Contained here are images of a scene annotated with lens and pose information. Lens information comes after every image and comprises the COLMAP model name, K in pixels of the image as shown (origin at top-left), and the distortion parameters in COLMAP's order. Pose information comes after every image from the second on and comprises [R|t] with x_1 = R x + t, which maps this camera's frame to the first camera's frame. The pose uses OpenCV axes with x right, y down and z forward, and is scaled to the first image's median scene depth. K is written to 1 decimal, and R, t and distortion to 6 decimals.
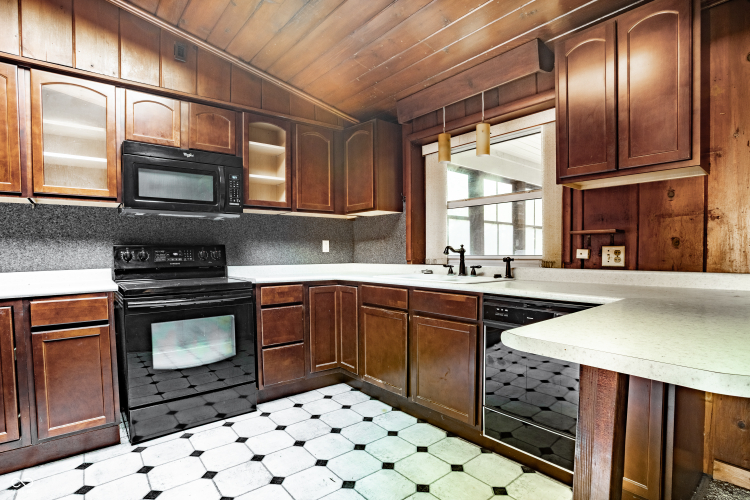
lens RADIAL K [[374.4, 0, 371.6], [0, 374.4, 258.2], [0, 0, 1]] dist [-0.043095, 0.000802]
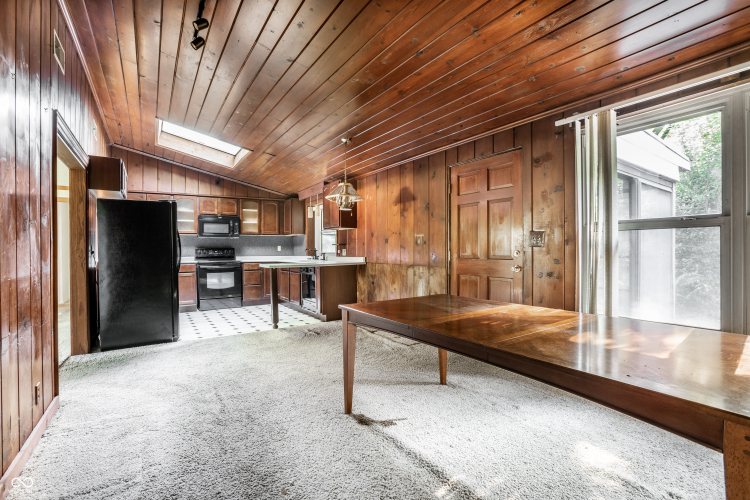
lens RADIAL K [[360.3, 0, 371.9], [0, 360.3, 248.8], [0, 0, 1]] dist [-0.042631, 0.000829]
pose [[0.994685, 0.001070, -0.102959, 0.941696], [-0.003374, 0.999748, -0.022205, 0.024937], [0.102910, 0.022435, 0.994438, -1.600615]]
